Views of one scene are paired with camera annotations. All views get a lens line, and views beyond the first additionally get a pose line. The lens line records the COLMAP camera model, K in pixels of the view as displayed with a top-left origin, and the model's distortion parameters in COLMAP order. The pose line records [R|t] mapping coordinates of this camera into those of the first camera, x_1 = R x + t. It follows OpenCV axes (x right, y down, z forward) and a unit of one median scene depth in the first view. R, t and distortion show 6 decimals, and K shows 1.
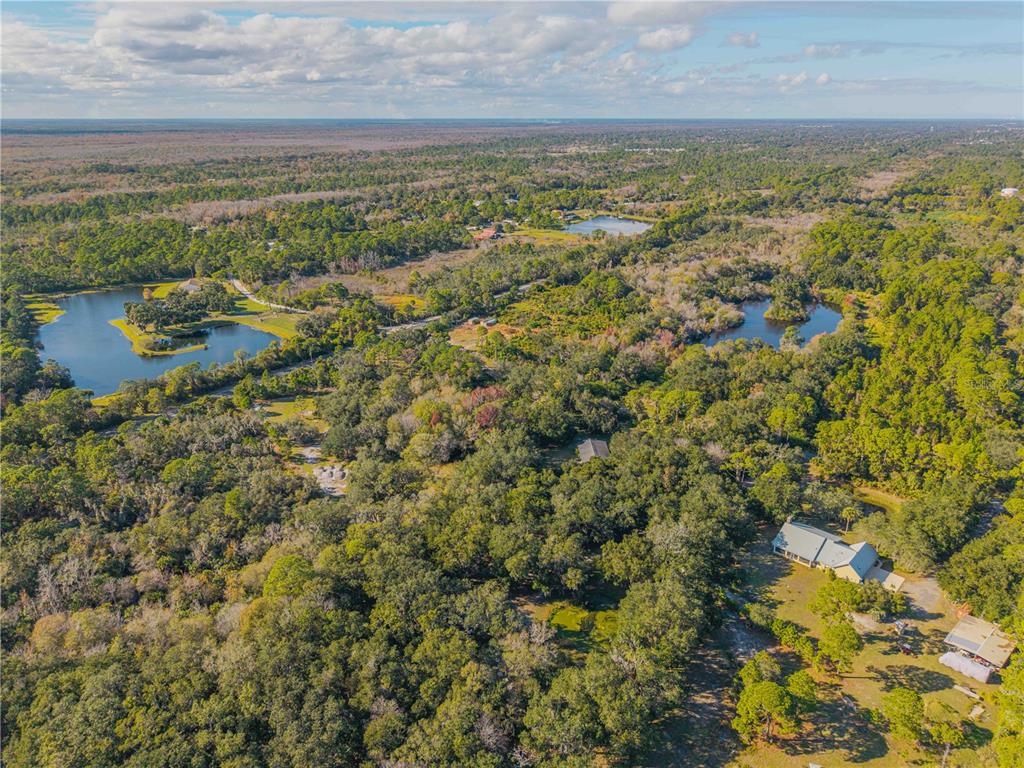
lens RADIAL K [[695.1, 0, 513.1], [0, 695.1, 365.9], [0, 0, 1]] dist [0.008870, -0.006683]
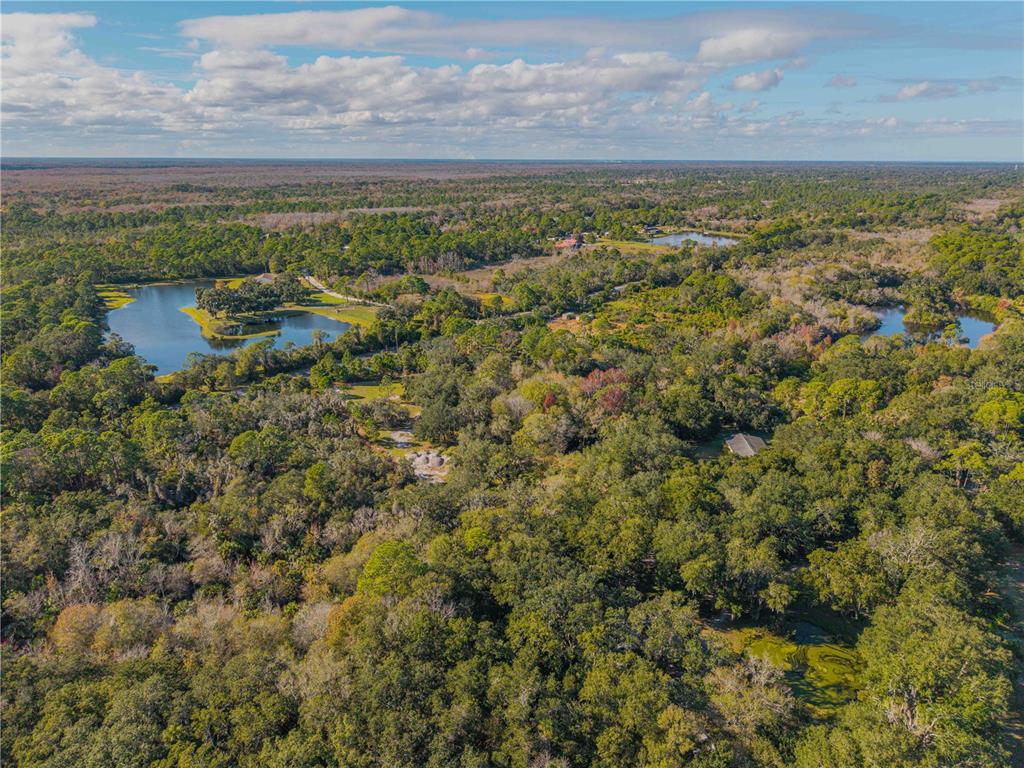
lens RADIAL K [[695.1, 0, 513.1], [0, 695.1, 365.9], [0, 0, 1]] dist [0.008870, -0.006683]
pose [[0.996493, 0.027986, -0.078861, -0.095267], [-0.032123, 0.998147, -0.051688, 0.081307], [0.077268, 0.054040, 0.995545, 0.179396]]
